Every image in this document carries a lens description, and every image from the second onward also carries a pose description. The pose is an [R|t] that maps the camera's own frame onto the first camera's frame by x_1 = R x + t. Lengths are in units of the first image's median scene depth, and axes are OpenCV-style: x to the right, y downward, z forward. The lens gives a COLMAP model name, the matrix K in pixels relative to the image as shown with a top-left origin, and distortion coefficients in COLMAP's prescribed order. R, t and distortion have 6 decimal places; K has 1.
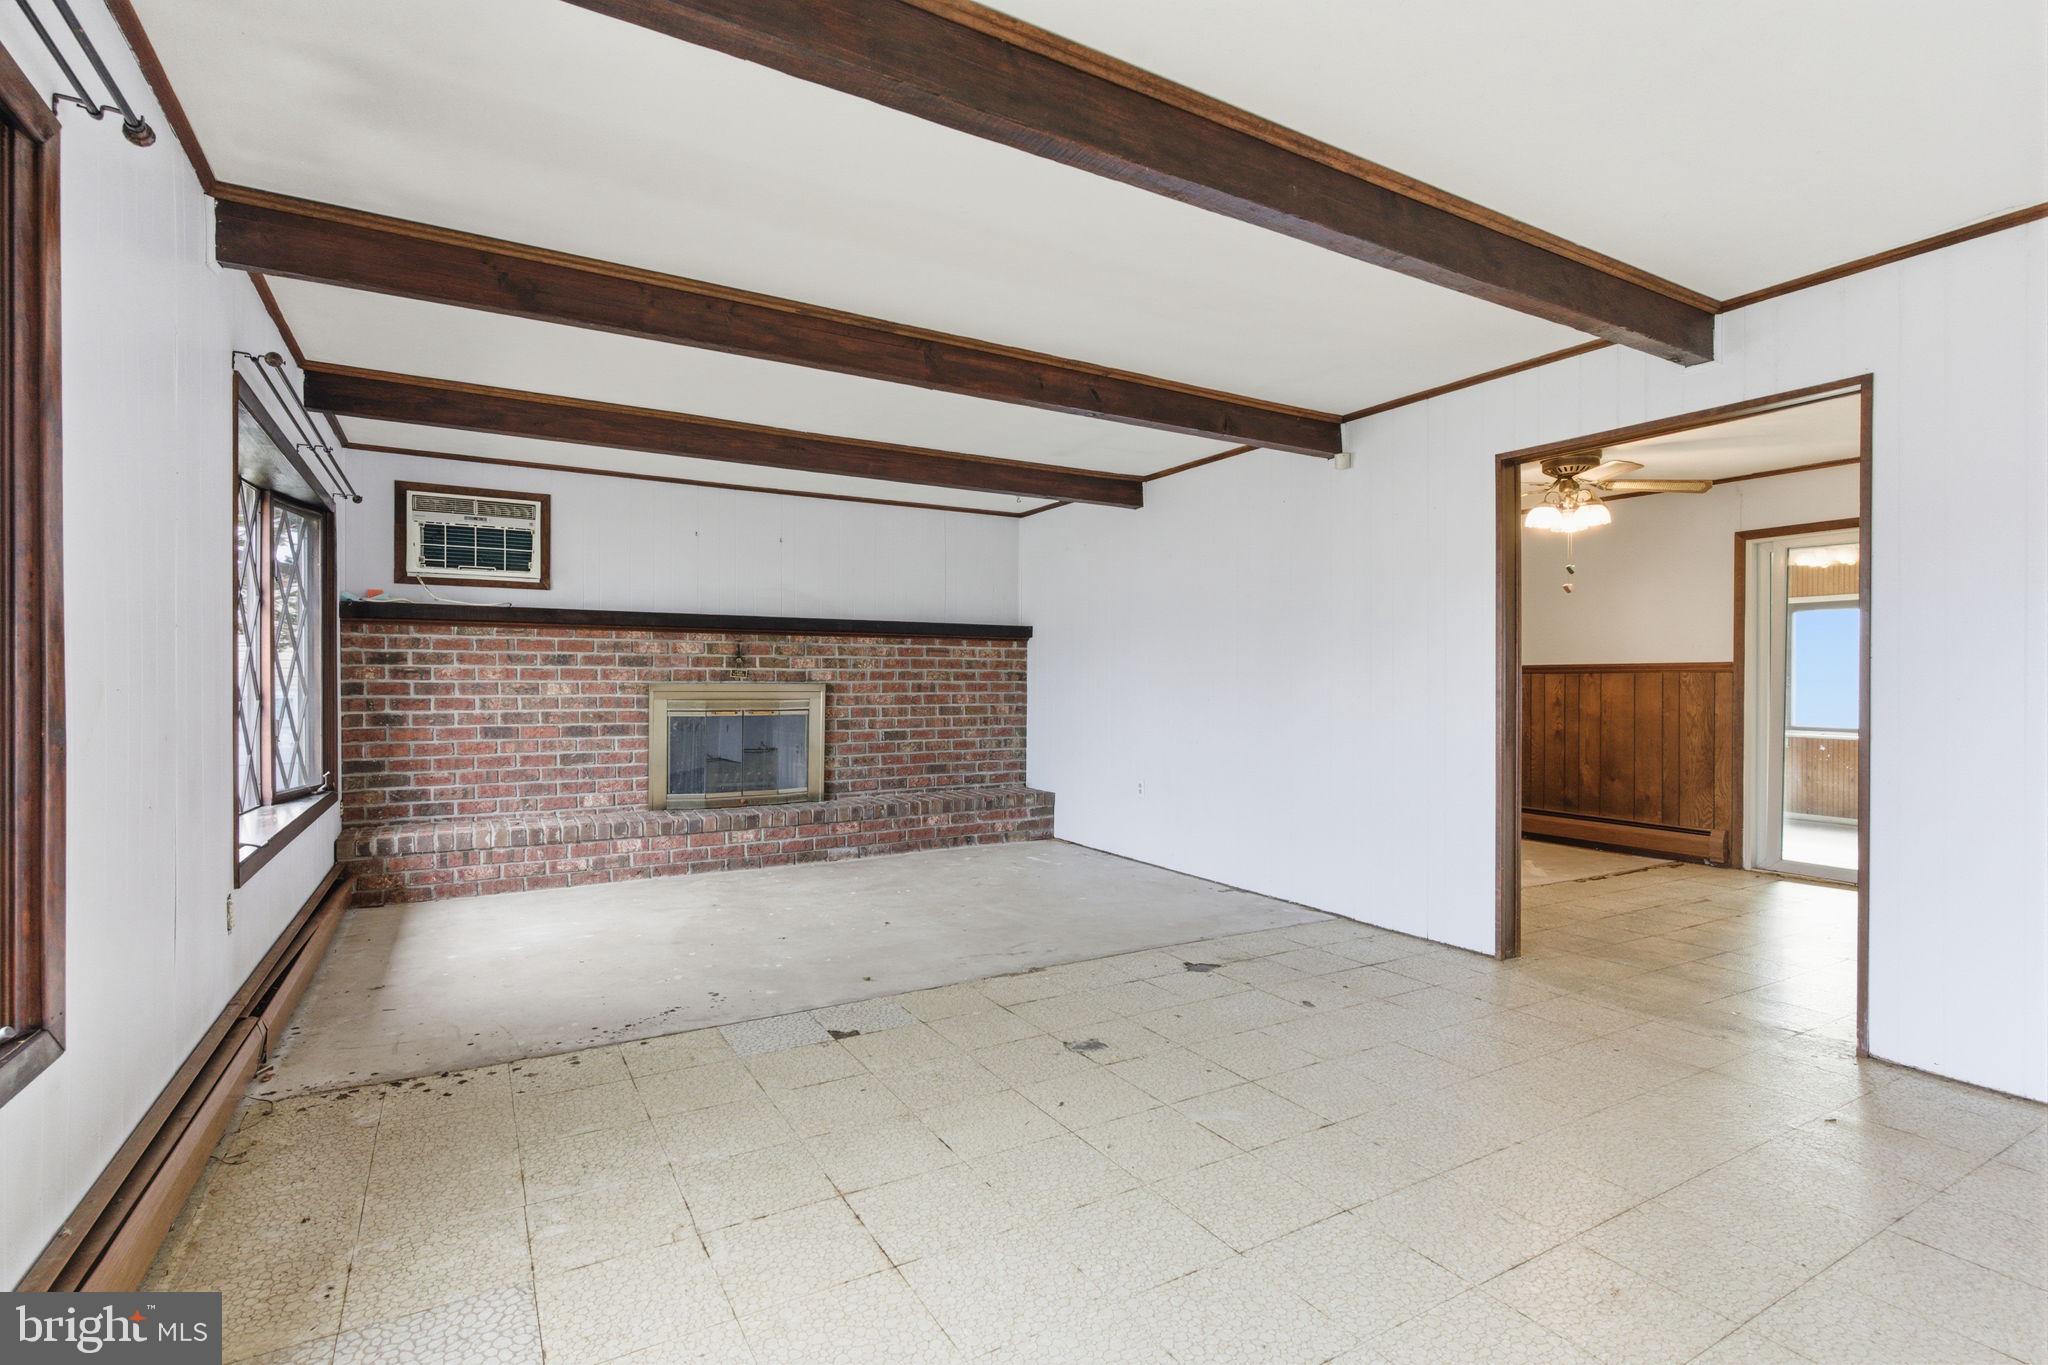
lens RADIAL K [[966.0, 0, 1026.7], [0, 966.0, 686.3], [0, 0, 1]] dist [0.001508, 0.000449]
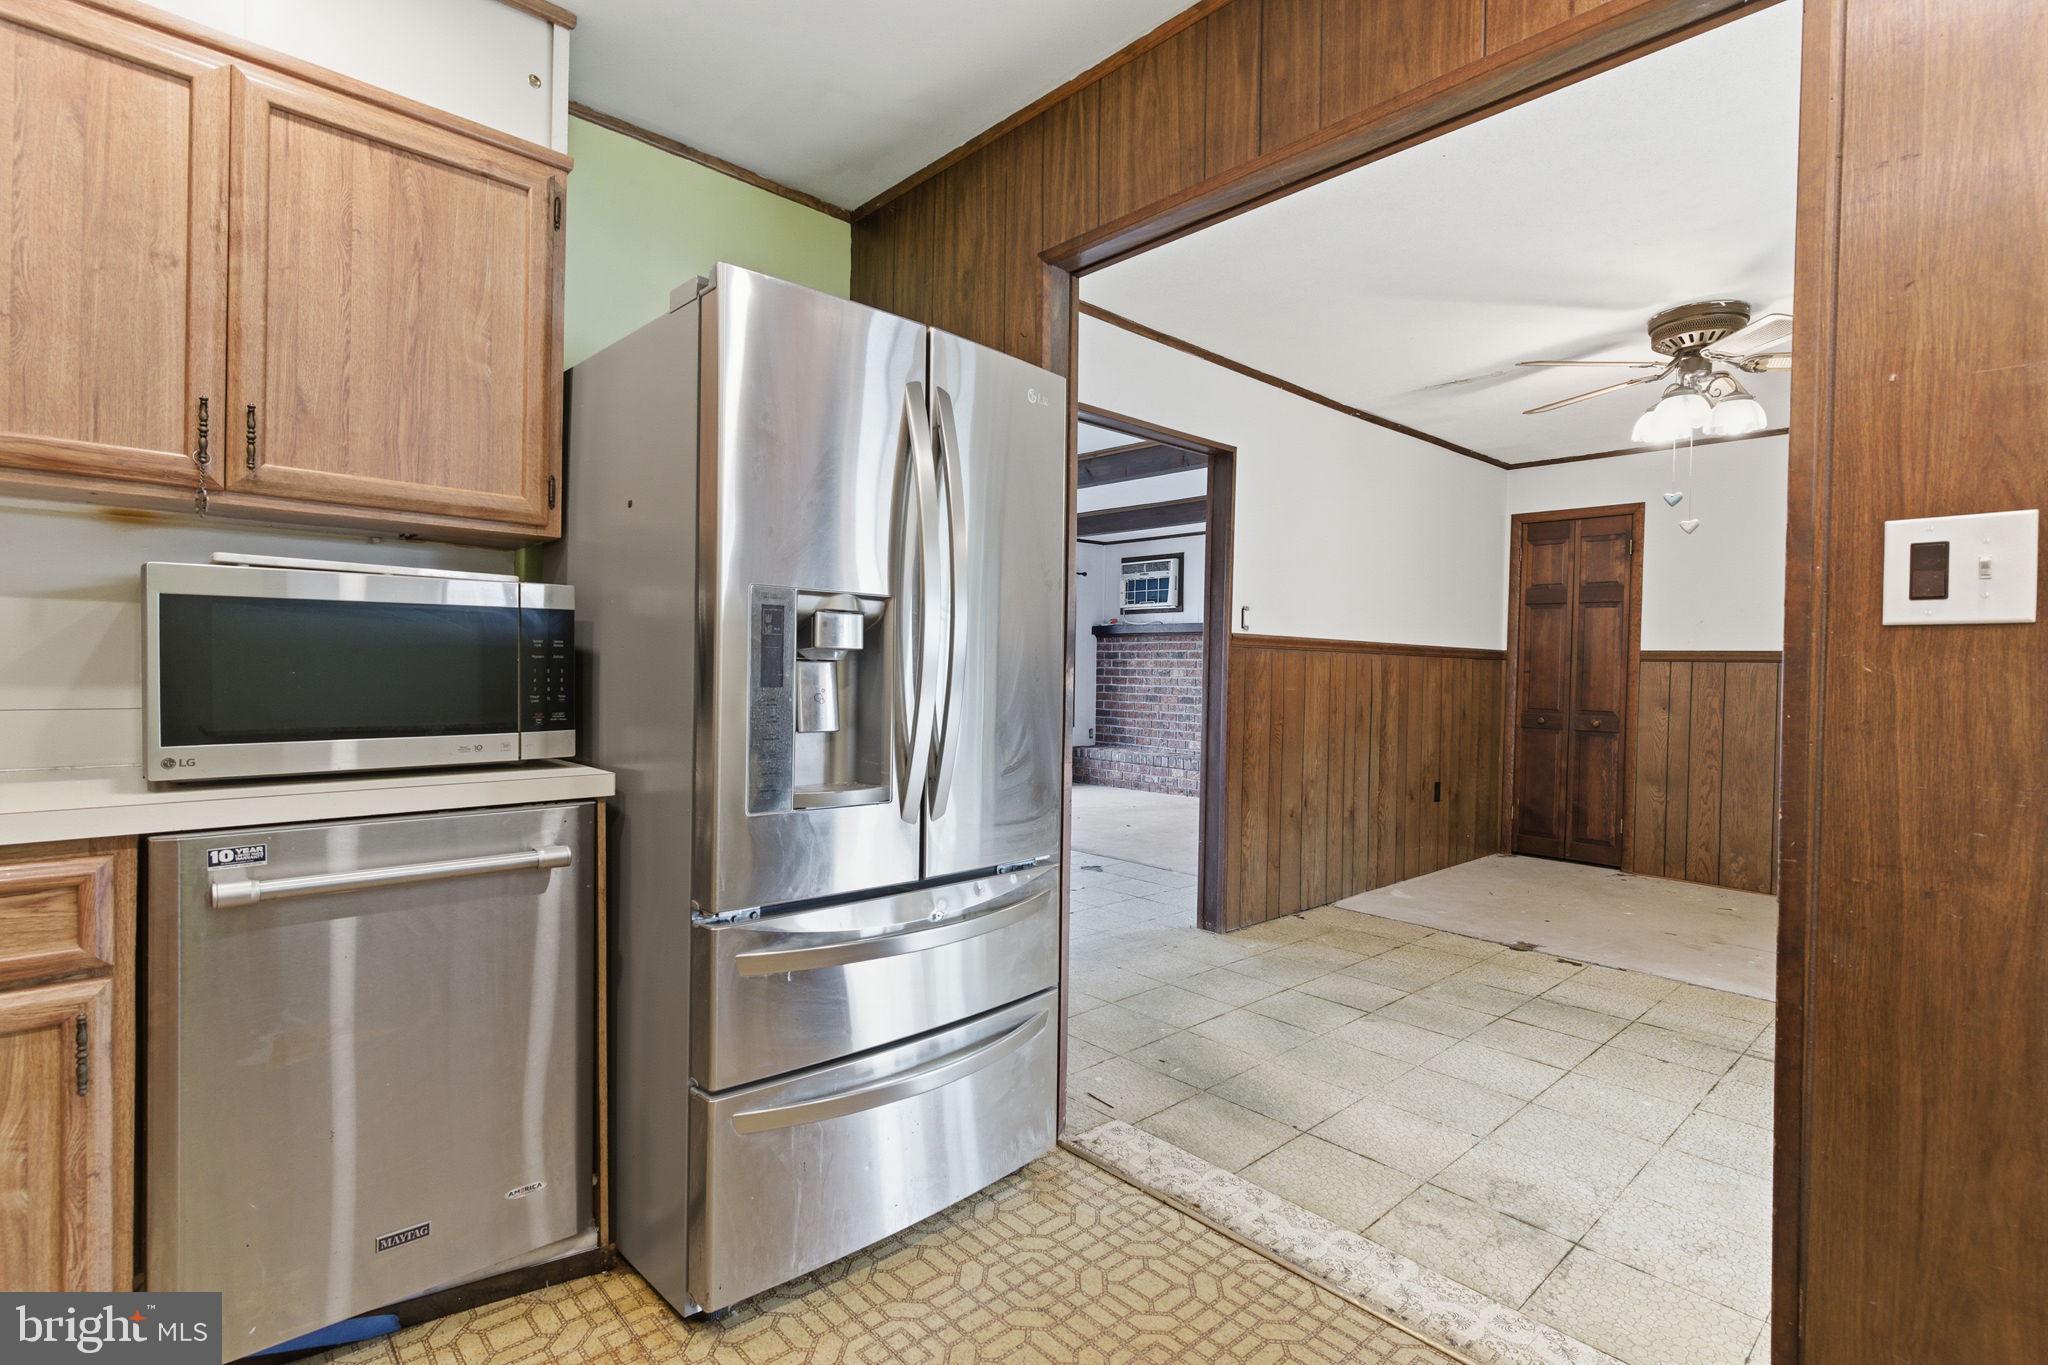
lens RADIAL K [[966.0, 0, 1023.3], [0, 966.0, 679.7], [0, 0, 1]] dist [0.001508, 0.000449]
pose [[0.217478, 0.012817, -0.975981, 1.074327], [-0.015543, 0.999832, 0.009667, 0.001952], [0.975941, 0.013067, 0.217641, 0.415595]]
